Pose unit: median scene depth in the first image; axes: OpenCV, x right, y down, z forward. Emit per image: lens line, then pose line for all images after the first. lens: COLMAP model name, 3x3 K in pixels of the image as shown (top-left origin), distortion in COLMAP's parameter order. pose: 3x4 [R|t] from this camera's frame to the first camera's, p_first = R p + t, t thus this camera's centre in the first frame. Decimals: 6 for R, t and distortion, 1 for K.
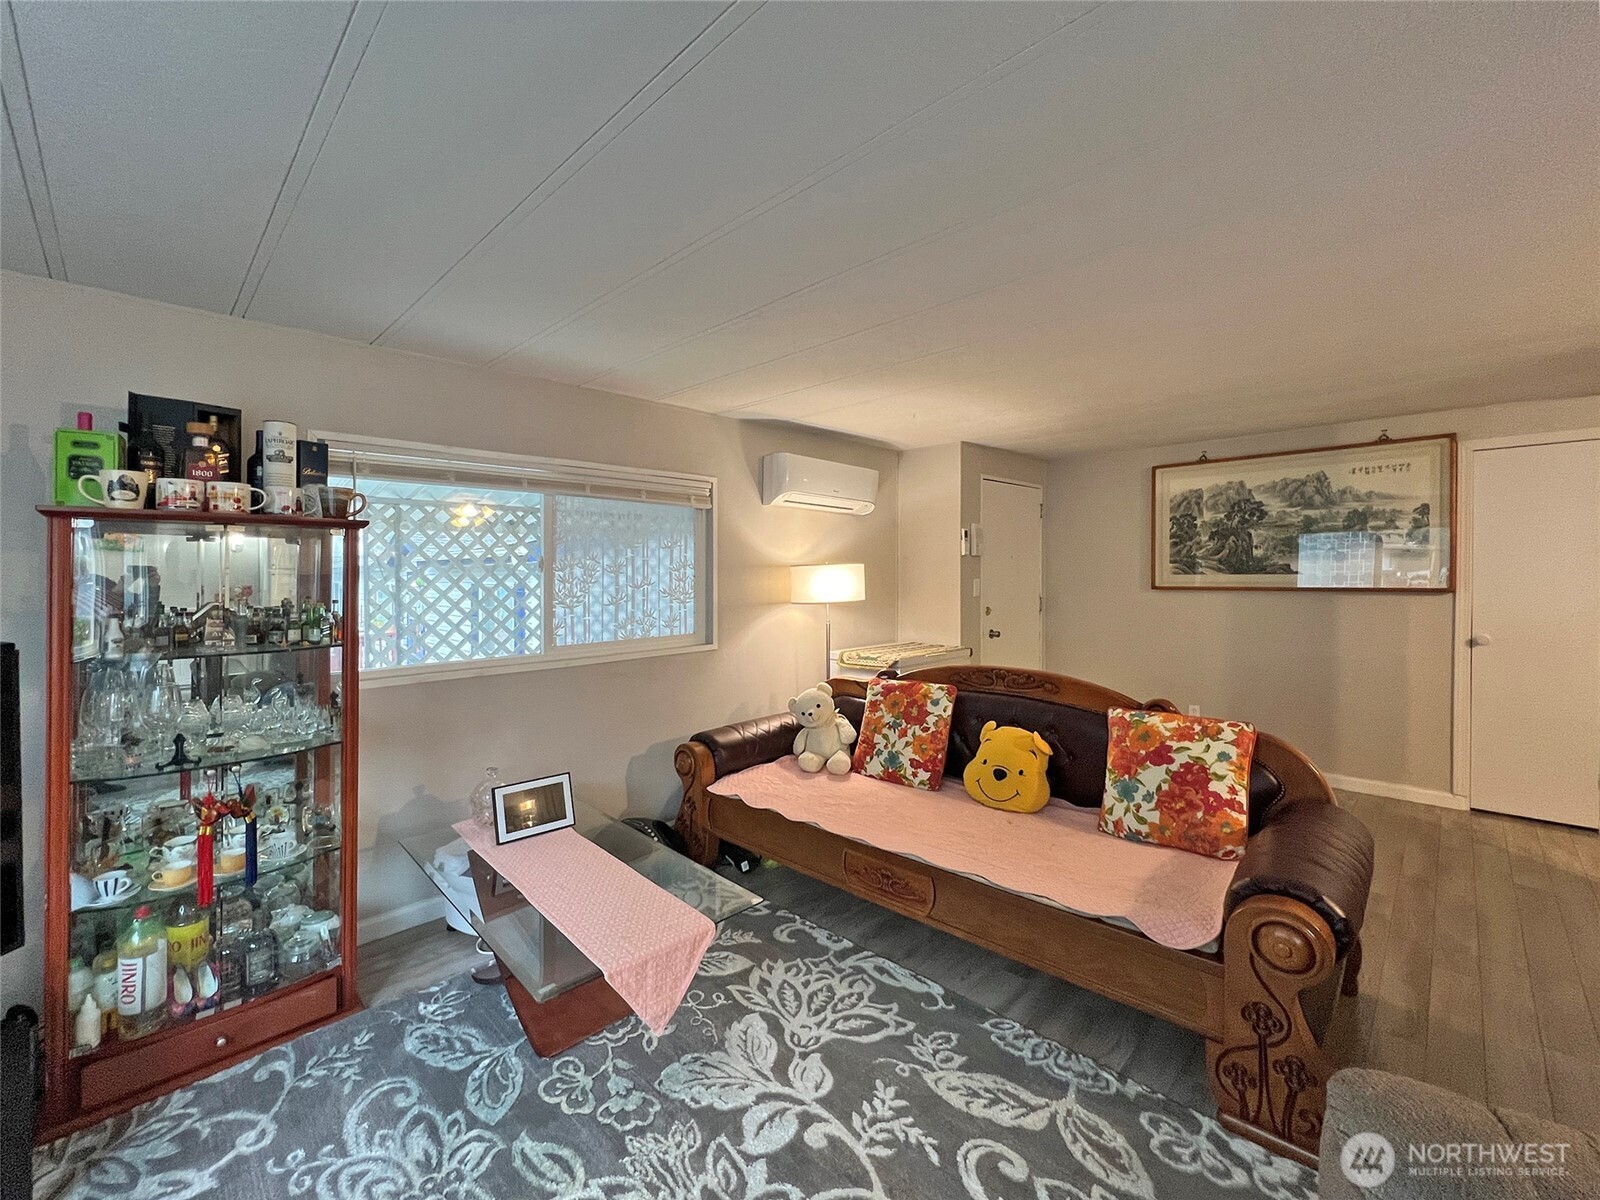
lens RADIAL K [[650.9, 0, 802.3], [0, 650.9, 599.6], [0, 0, 1]] dist [-0.000202, -0.000168]
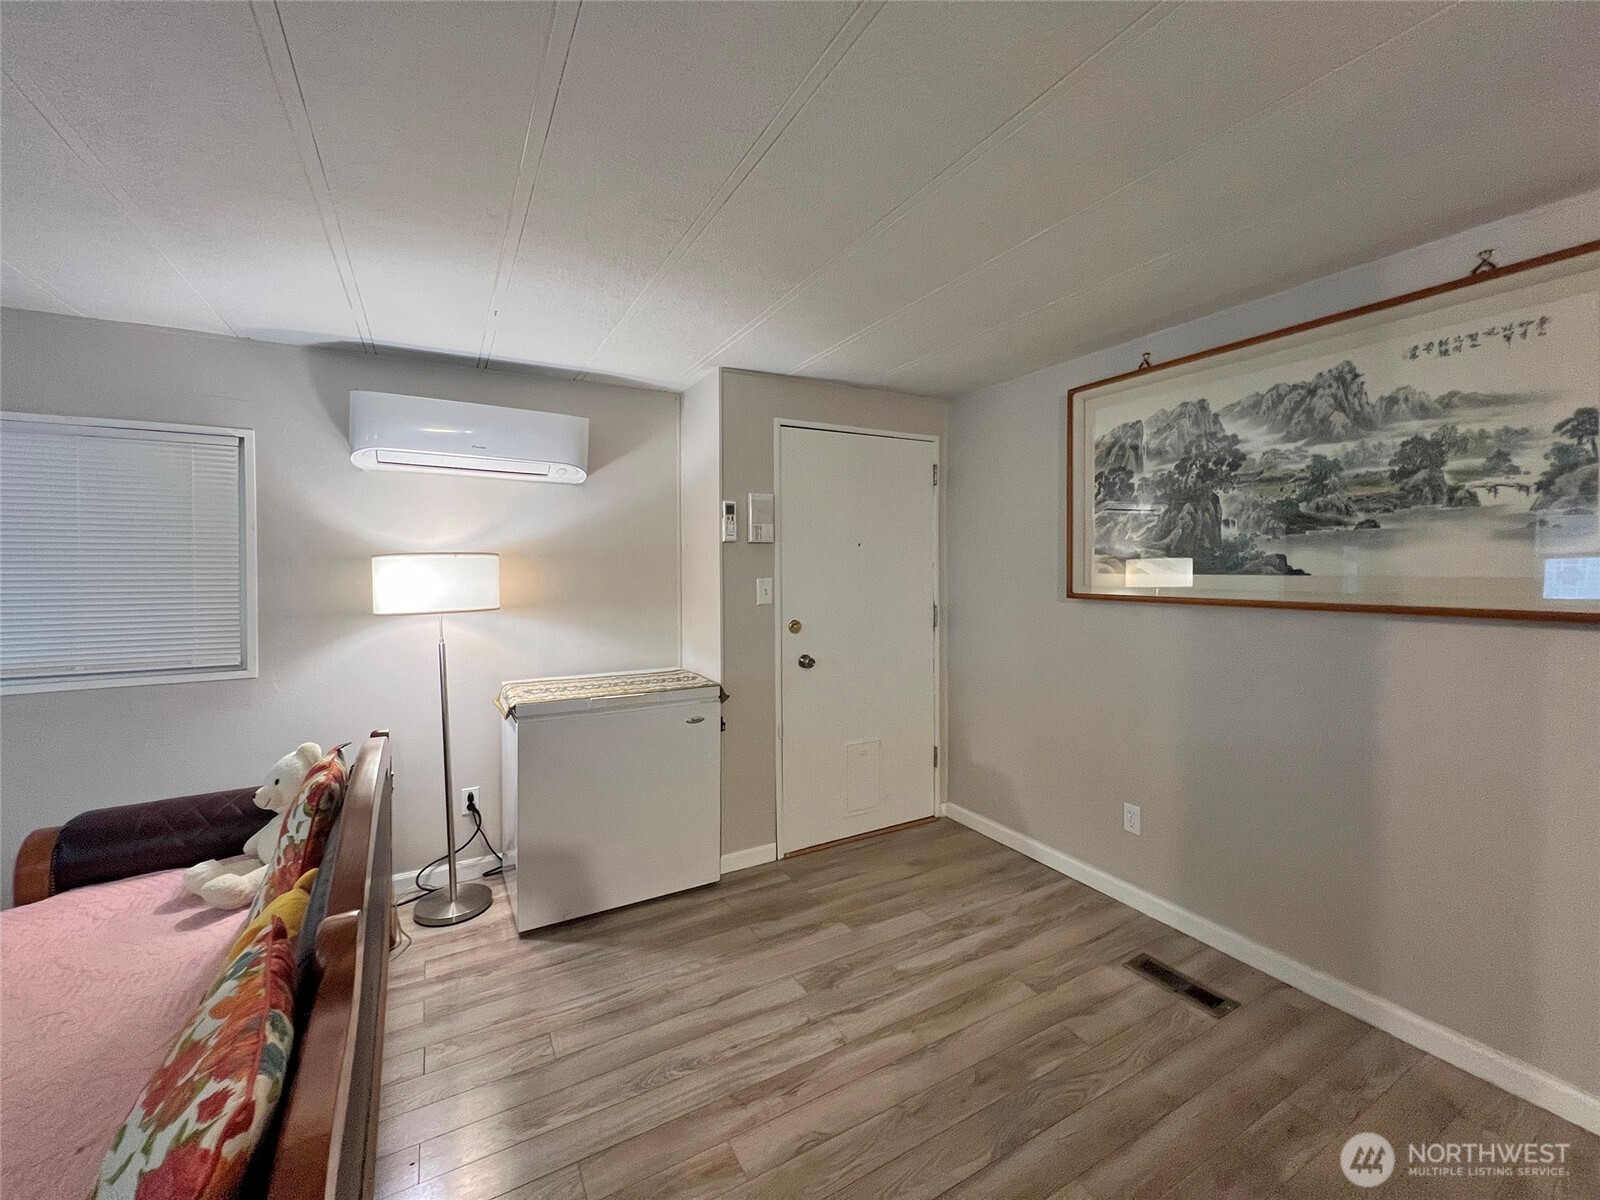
lens RADIAL K [[650.9, 0, 799.9], [0, 650.9, 587.2], [0, 0, 1]] dist [-0.000202, -0.000168]
pose [[0.961247, 0.014090, -0.275329, 0.527627], [-0.016487, 0.999844, -0.006394, -0.020660], [0.275196, 0.010686, 0.961329, 0.415764]]
